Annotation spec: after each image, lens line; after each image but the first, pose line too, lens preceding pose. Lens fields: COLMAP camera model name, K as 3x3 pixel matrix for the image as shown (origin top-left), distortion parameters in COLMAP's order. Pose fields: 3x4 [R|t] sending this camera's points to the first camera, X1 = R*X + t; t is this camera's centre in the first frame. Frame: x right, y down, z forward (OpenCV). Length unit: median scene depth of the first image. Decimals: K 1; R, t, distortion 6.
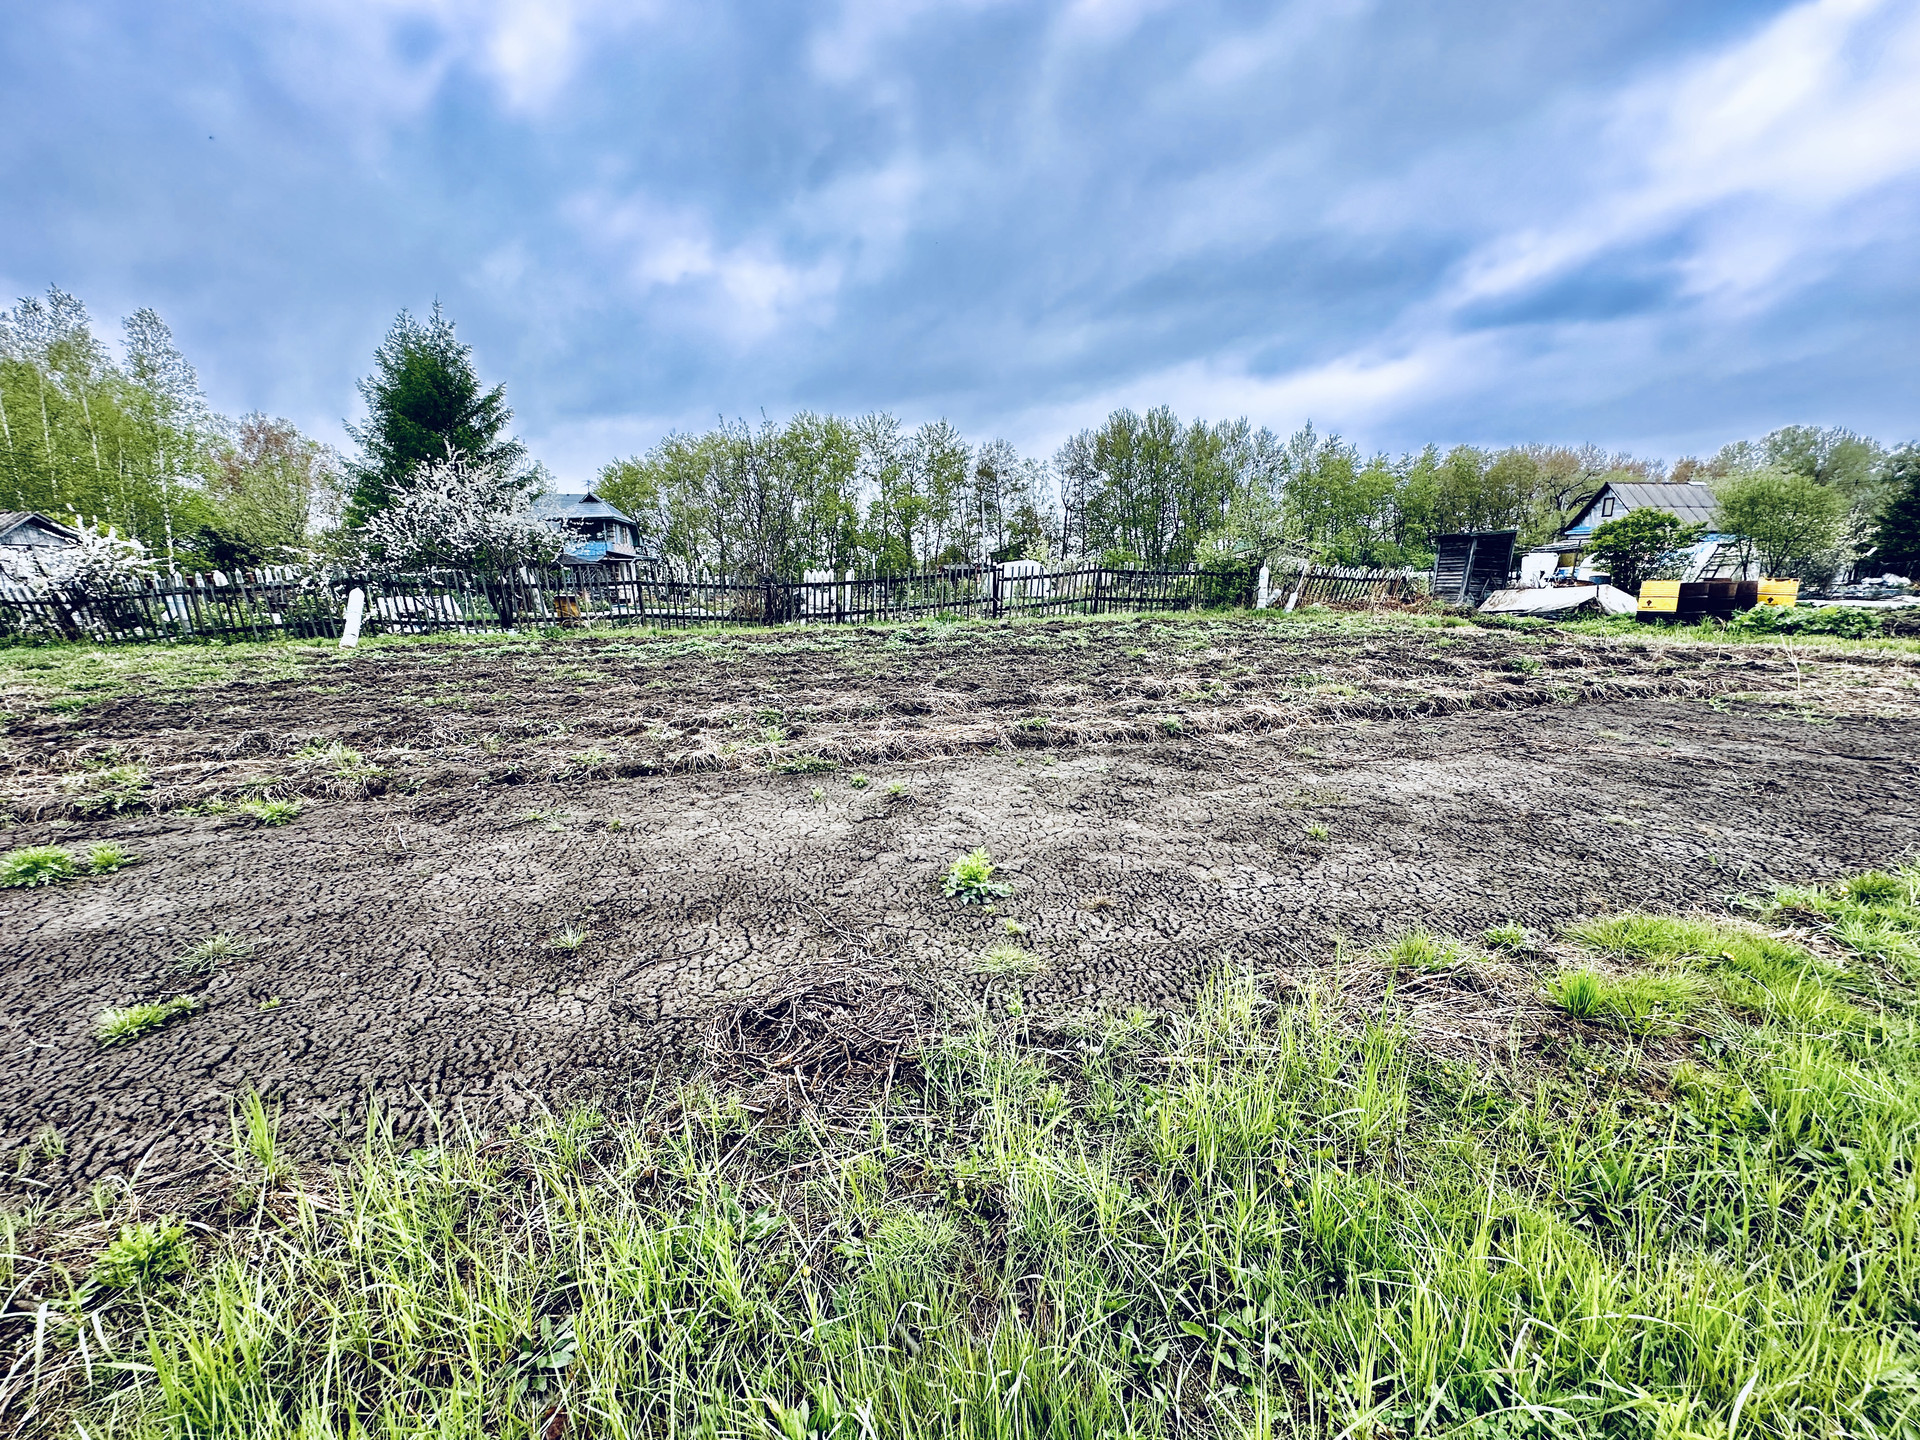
lens RADIAL K [[768.0, 0, 971.3], [0, 768.0, 713.1], [0, 0, 1]] dist [-0.005883, 0.002390]
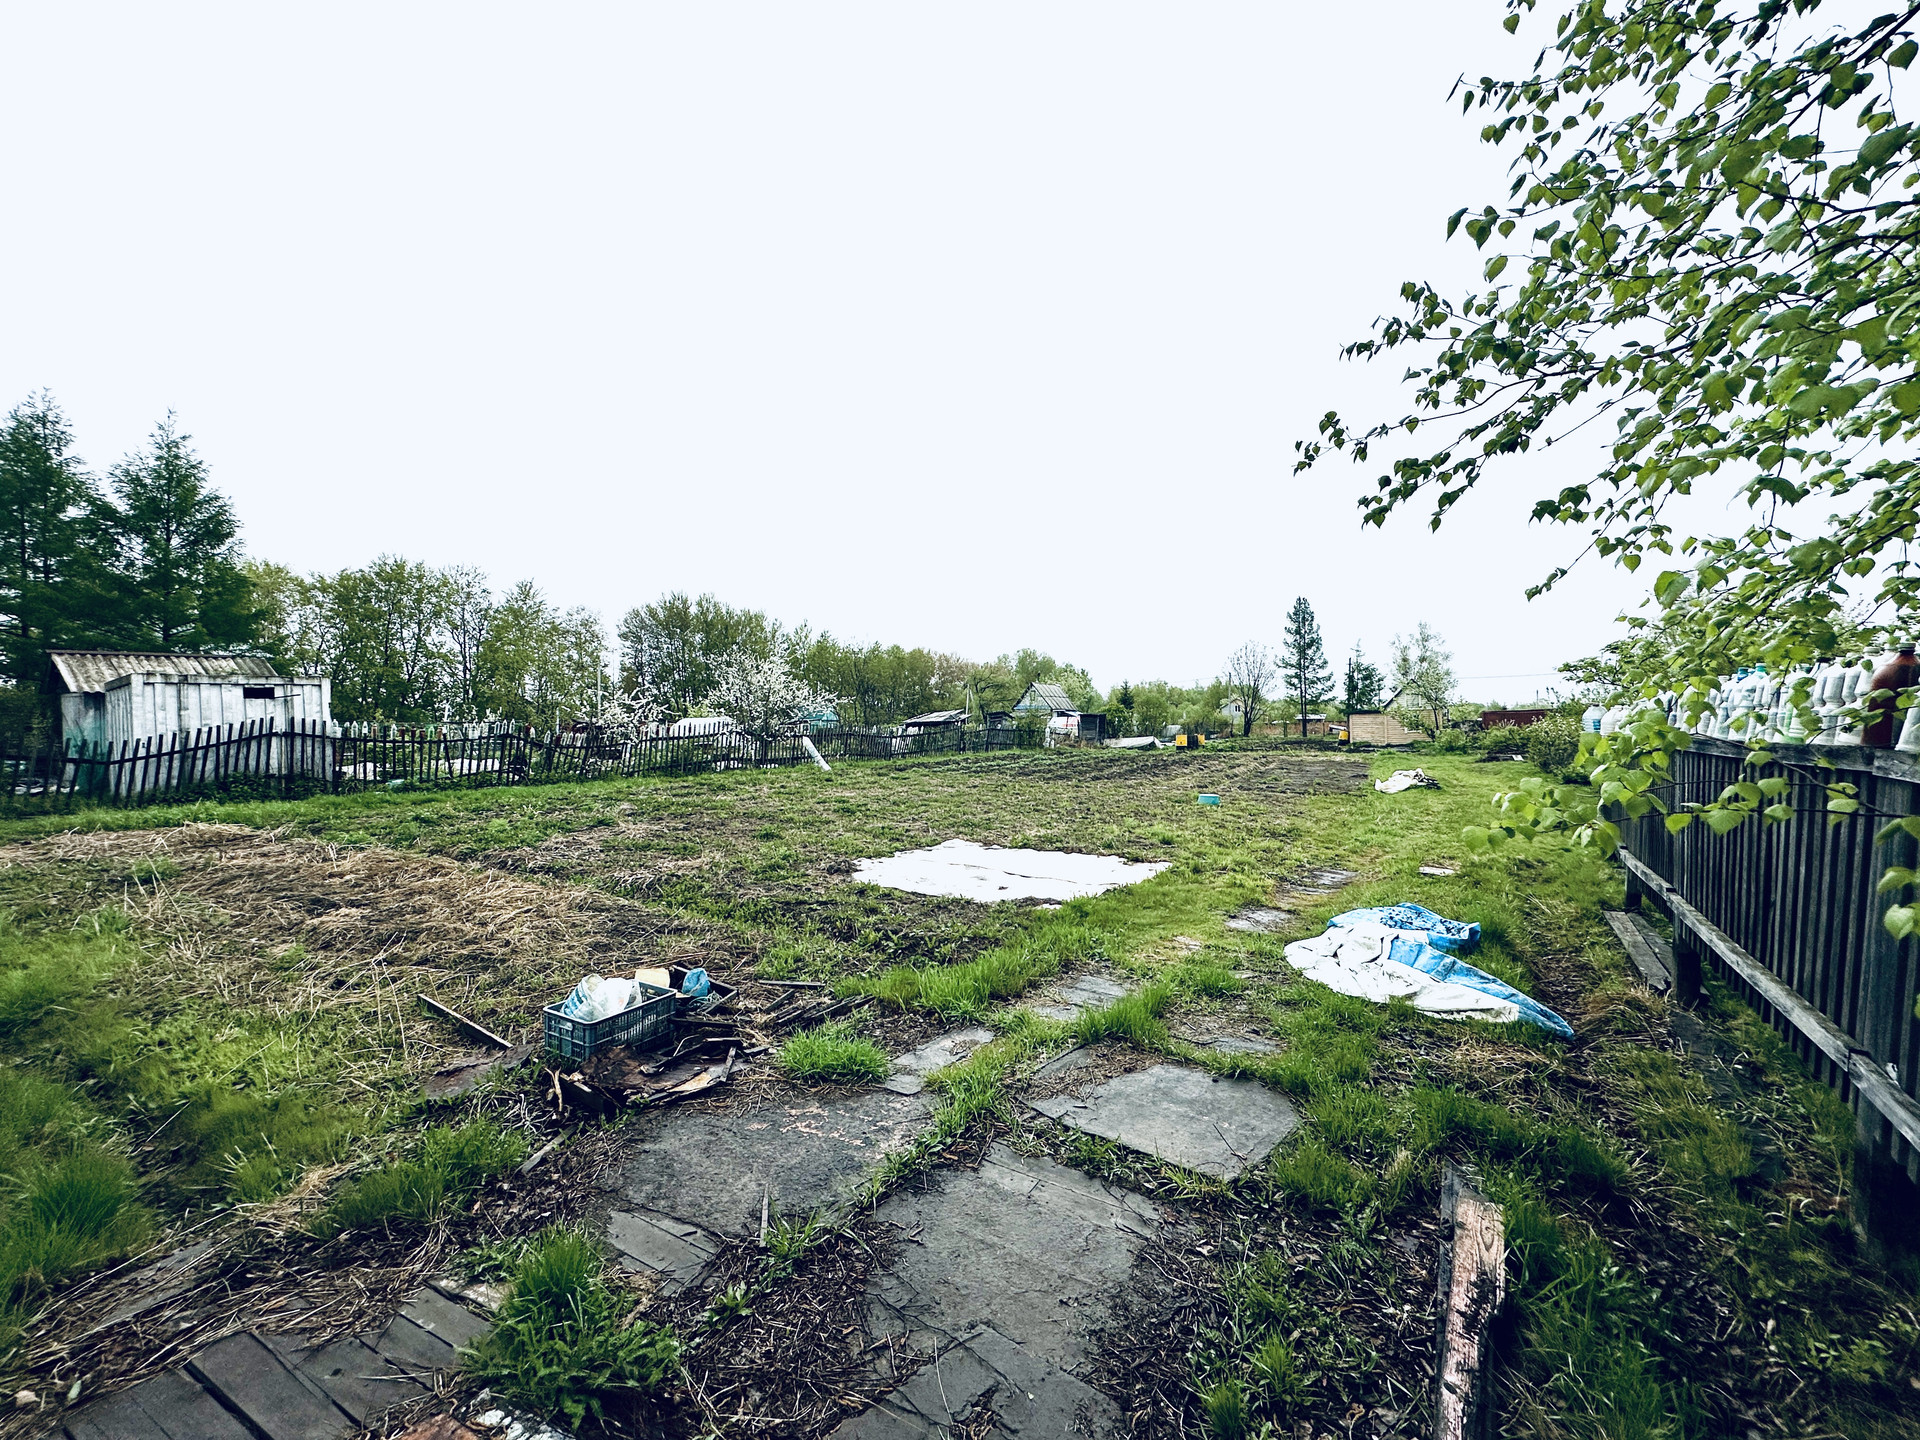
lens RADIAL K [[760.3, 0, 958.4], [0, 760.3, 720.1], [0, 0, 1]] dist [-0.000589, -0.000108]
pose [[0.699779, 0.017681, 0.714141, -0.589219], [0.118195, 0.983049, -0.140156, 0.023158], [-0.704514, 0.182486, 0.685827, -0.117072]]
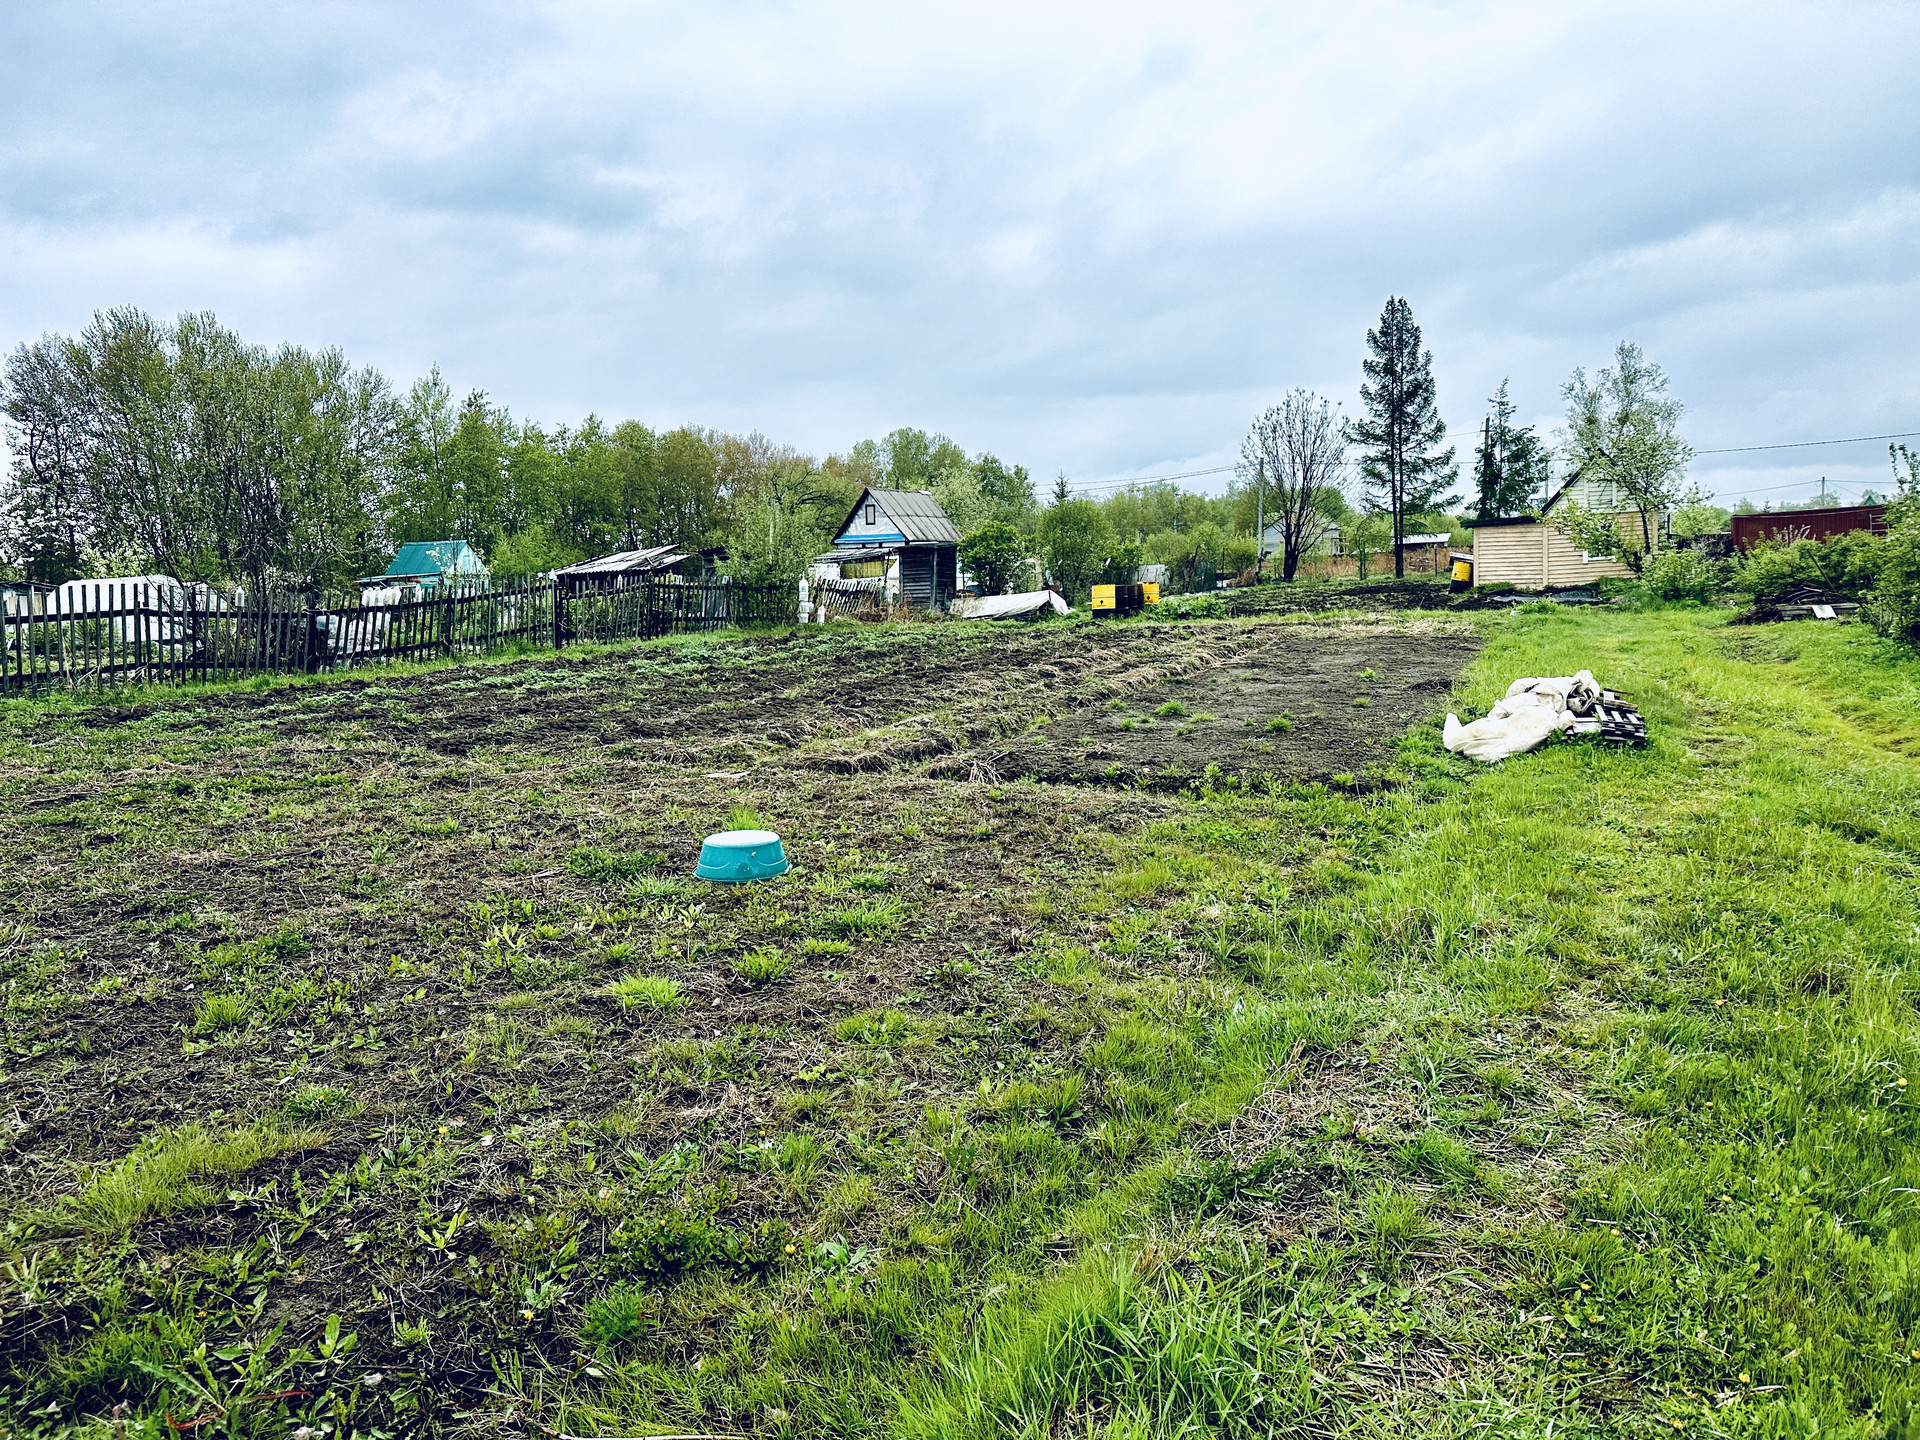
lens RADIAL K [[1325.8, 0, 957.9], [0, 1325.8, 719.7], [0, 0, 1]] dist [0.101514, -0.143084]
pose [[0.631347, -0.092769, 0.769932, -0.358552], [0.161781, 0.986731, -0.013770, 0.014297], [-0.758438, 0.133254, 0.637977, -0.068824]]
